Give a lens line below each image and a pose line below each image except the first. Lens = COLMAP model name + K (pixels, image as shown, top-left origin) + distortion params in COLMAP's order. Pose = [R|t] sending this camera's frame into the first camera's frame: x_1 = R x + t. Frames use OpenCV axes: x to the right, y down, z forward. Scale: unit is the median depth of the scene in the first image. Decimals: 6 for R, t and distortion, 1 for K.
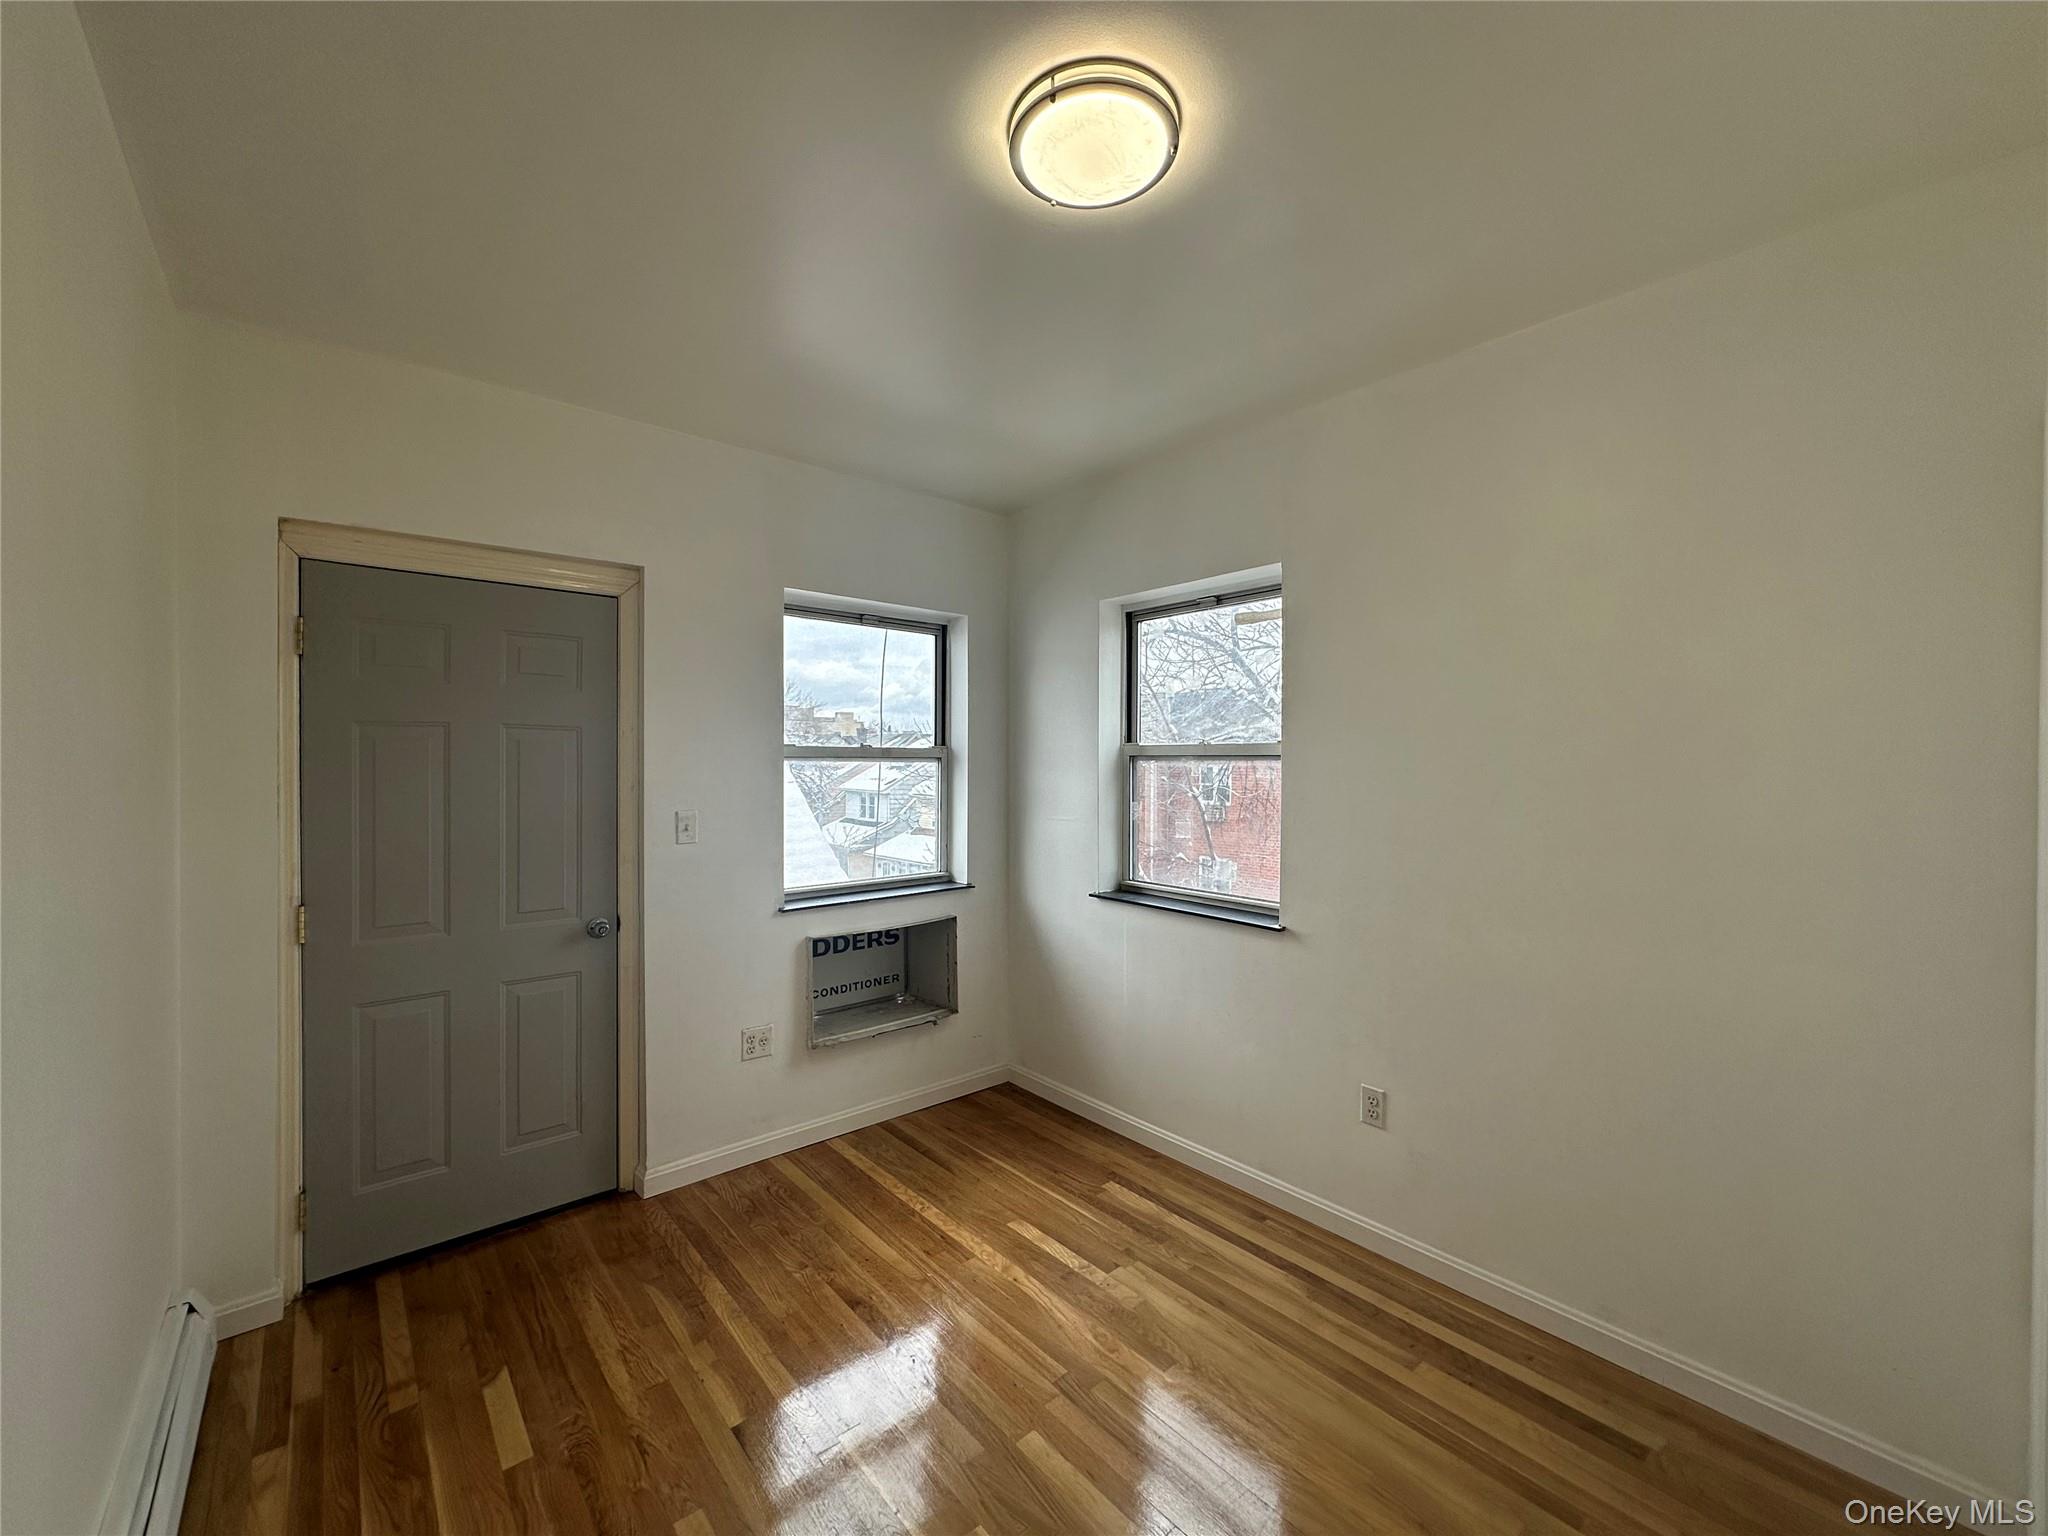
lens RADIAL K [[818.7, 0, 1024.0], [0, 818.7, 768.0], [0, 0, 1]] dist [0.007453, -0.000415]
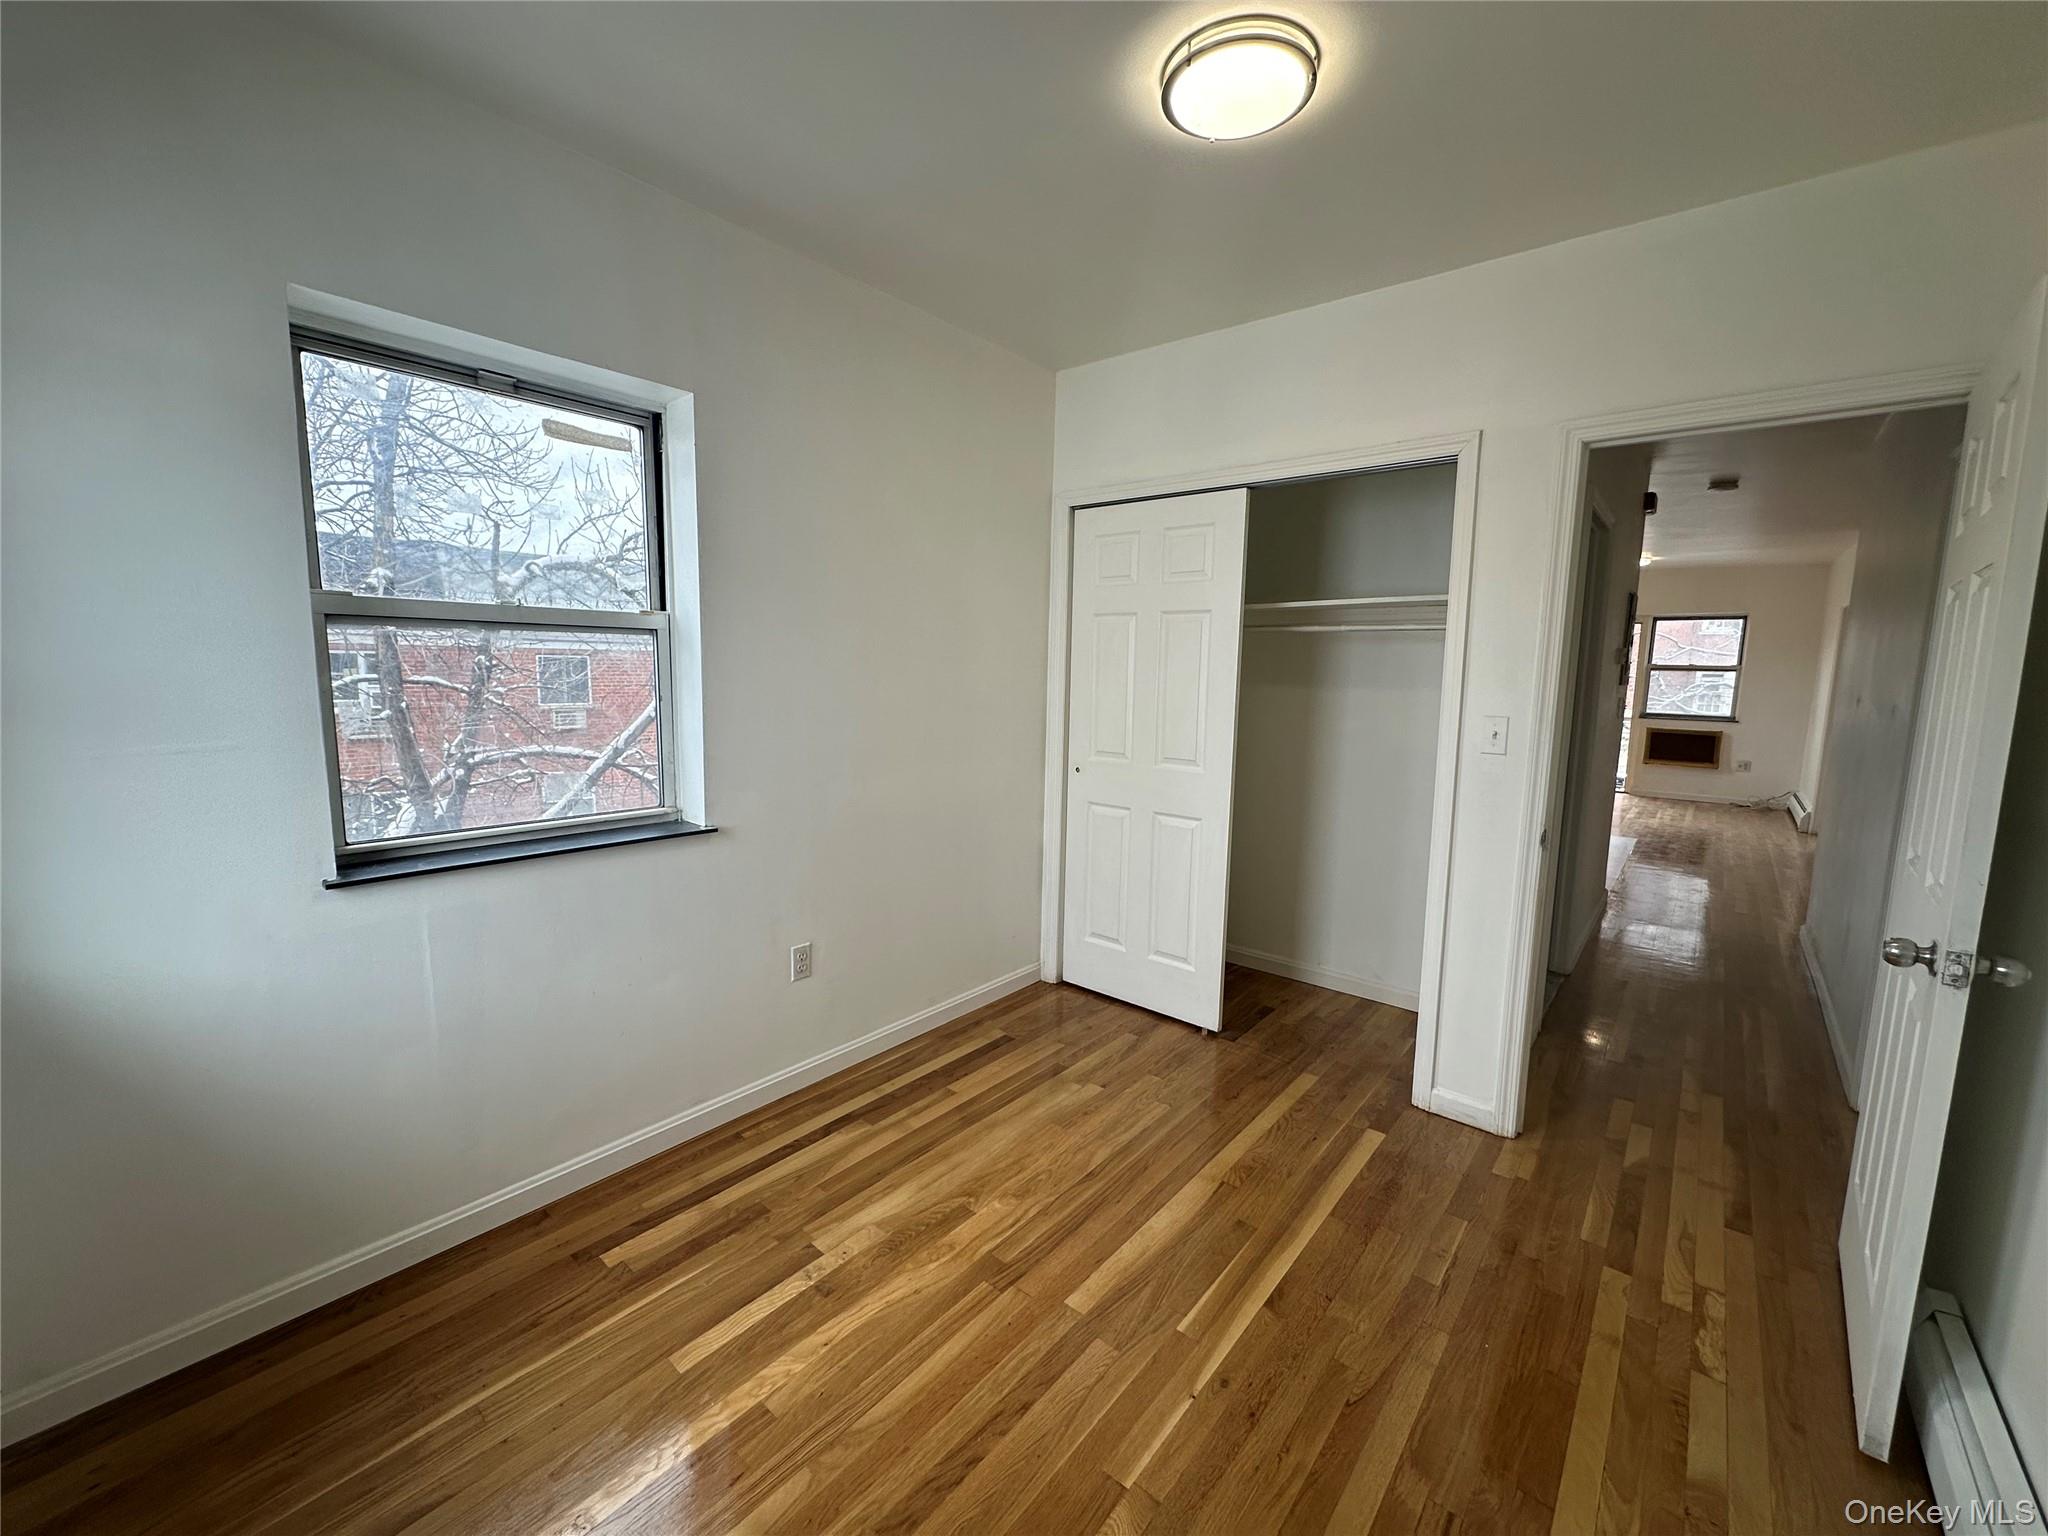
lens RADIAL K [[818.7, 0, 1024.0], [0, 818.7, 768.0], [0, 0, 1]] dist [0.007453, -0.000415]
pose [[-0.155332, -0.136296, 0.978415, -0.665012], [-0.016350, 0.990655, 0.135405, 0.005545], [-0.987727, 0.005036, -0.156109, 0.900276]]
